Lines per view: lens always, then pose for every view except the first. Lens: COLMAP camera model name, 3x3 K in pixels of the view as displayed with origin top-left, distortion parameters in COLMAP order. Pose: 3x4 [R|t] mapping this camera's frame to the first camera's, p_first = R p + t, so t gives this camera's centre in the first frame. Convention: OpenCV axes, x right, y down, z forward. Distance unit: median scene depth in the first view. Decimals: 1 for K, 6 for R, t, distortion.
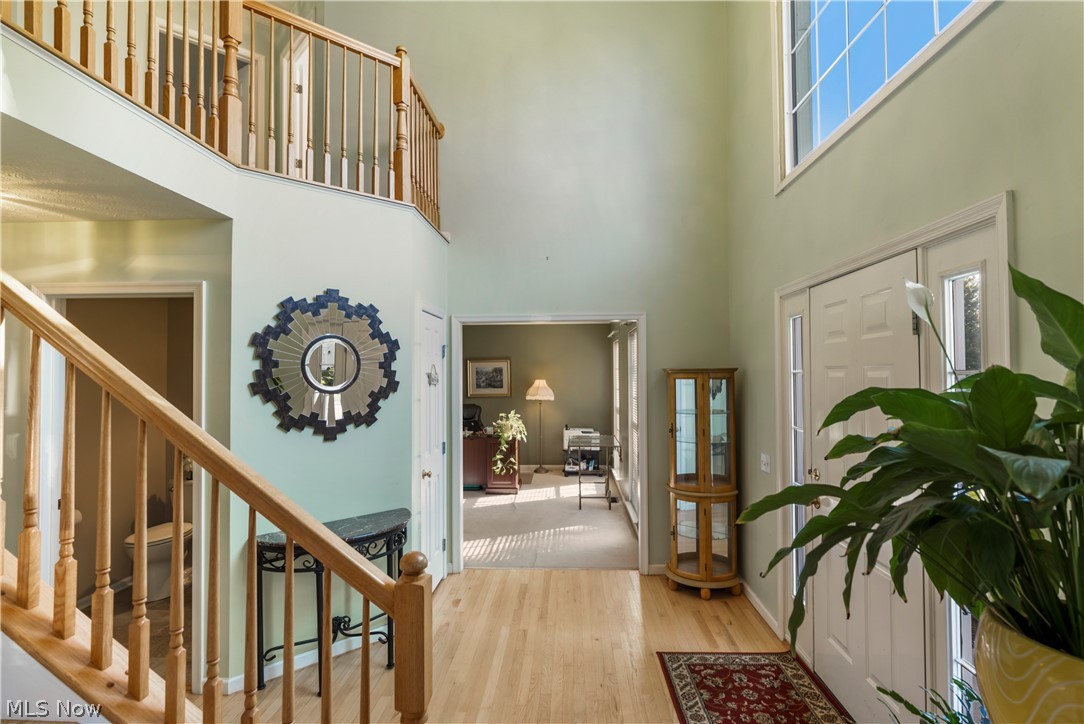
lens RADIAL K [[583.6, 0, 541.9], [0, 583.6, 358.8], [0, 0, 1]] dist [0.027216, 0.000401]
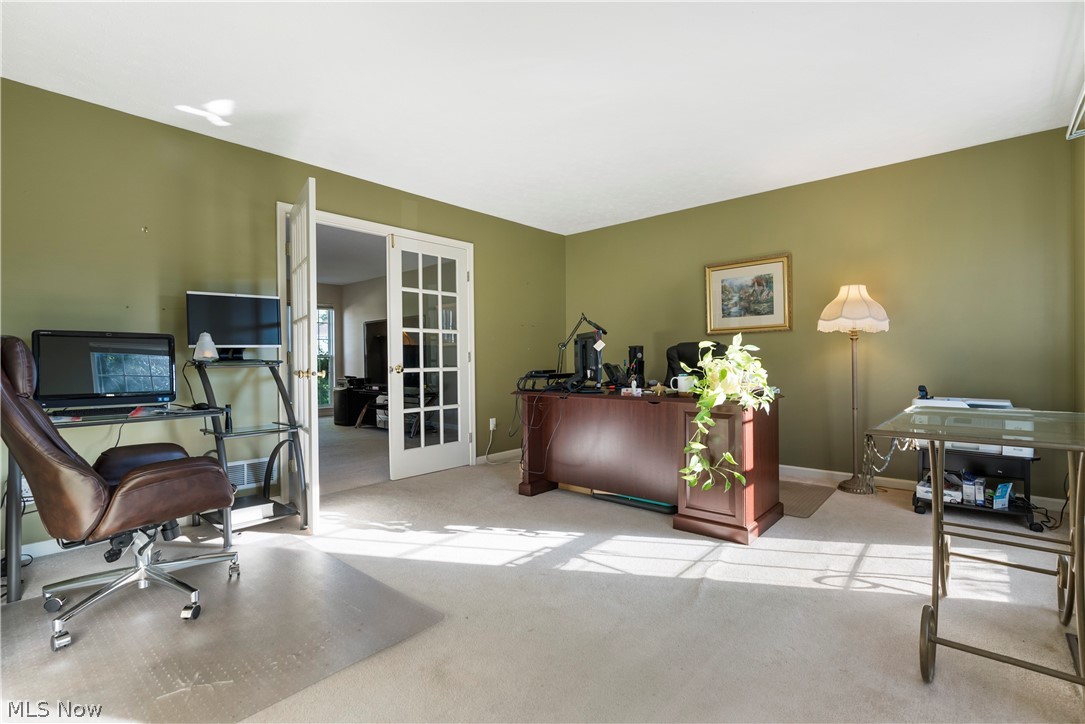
lens RADIAL K [[506.9, 0, 540.6], [0, 506.9, 361.9], [0, 0, 1]] dist [-0.005669, -0.000737]
pose [[0.780775, 0.000672, -0.624812, 0.054428], [0.015185, 0.999684, 0.020051, 0.084654], [0.624628, -0.025144, 0.780518, 0.554706]]
